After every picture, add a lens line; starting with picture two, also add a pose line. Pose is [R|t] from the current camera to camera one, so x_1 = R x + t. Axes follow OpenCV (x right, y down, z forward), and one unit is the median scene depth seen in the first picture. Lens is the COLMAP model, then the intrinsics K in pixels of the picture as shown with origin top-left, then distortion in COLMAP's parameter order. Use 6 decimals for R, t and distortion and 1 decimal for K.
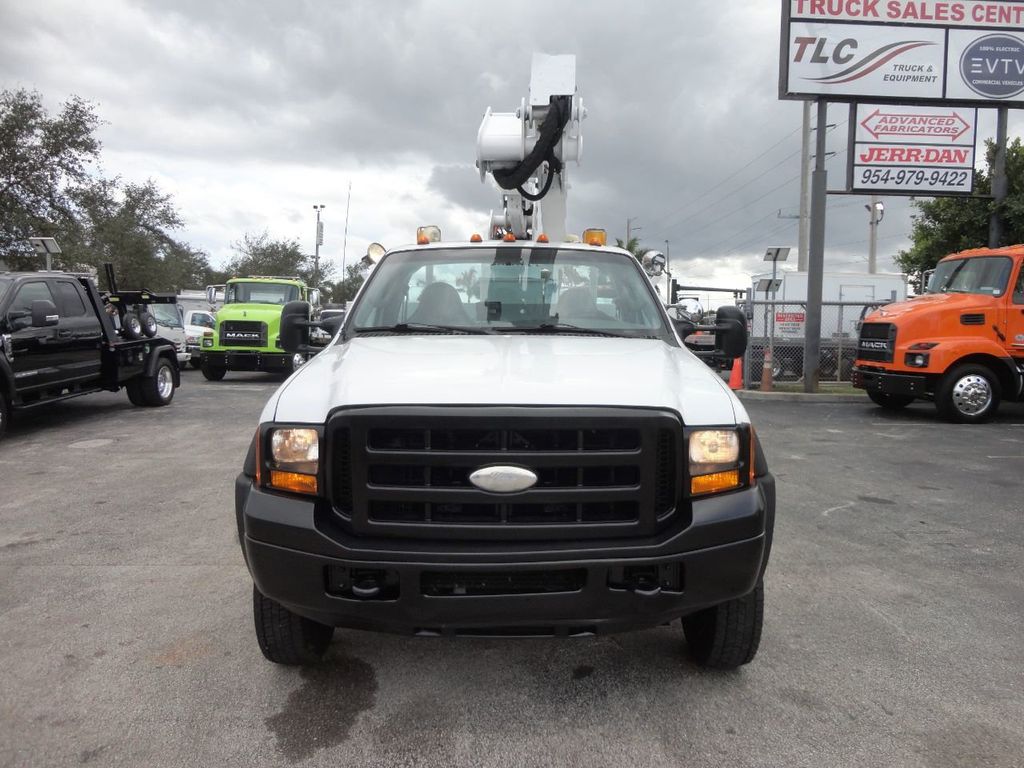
lens RADIAL K [[736.2, 0, 525.7], [0, 736.2, 378.1], [0, 0, 1]] dist [-0.009495, 0.003715]
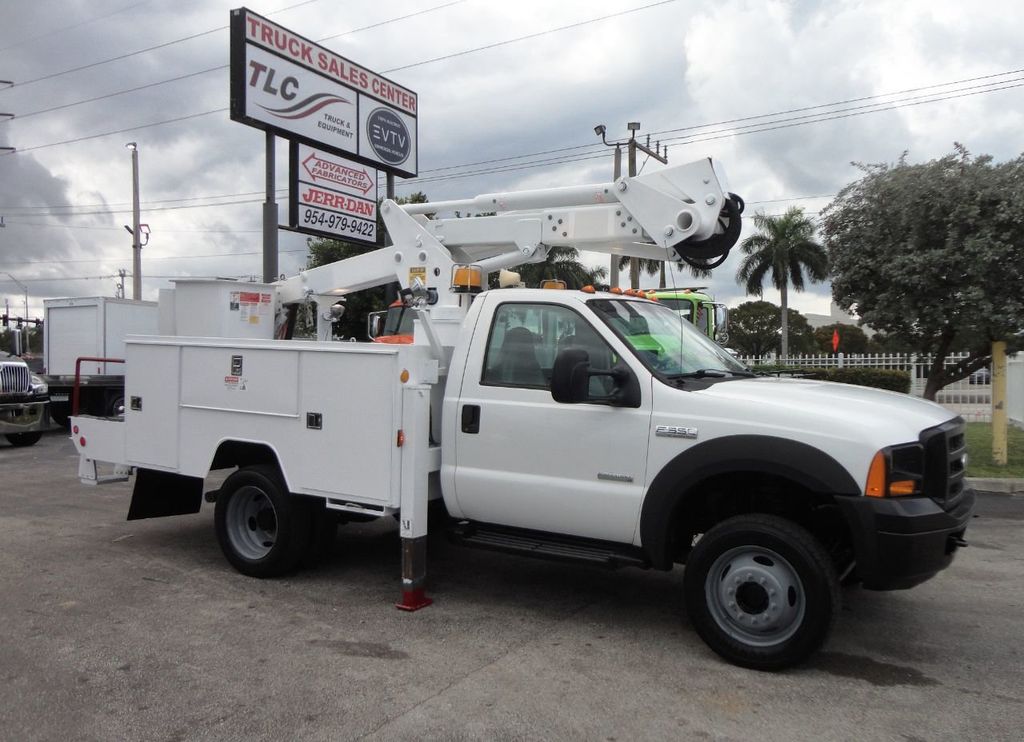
lens RADIAL K [[842.0, 0, 547.5], [0, 842.0, 375.7], [0, 0, 1]] dist [-0.009288, 0.007415]
pose [[0.512558, -0.018715, 0.858448, -0.366192], [0.063351, 0.997862, -0.016071, -0.015768], [-0.856312, 0.062621, 0.512648, 0.138053]]
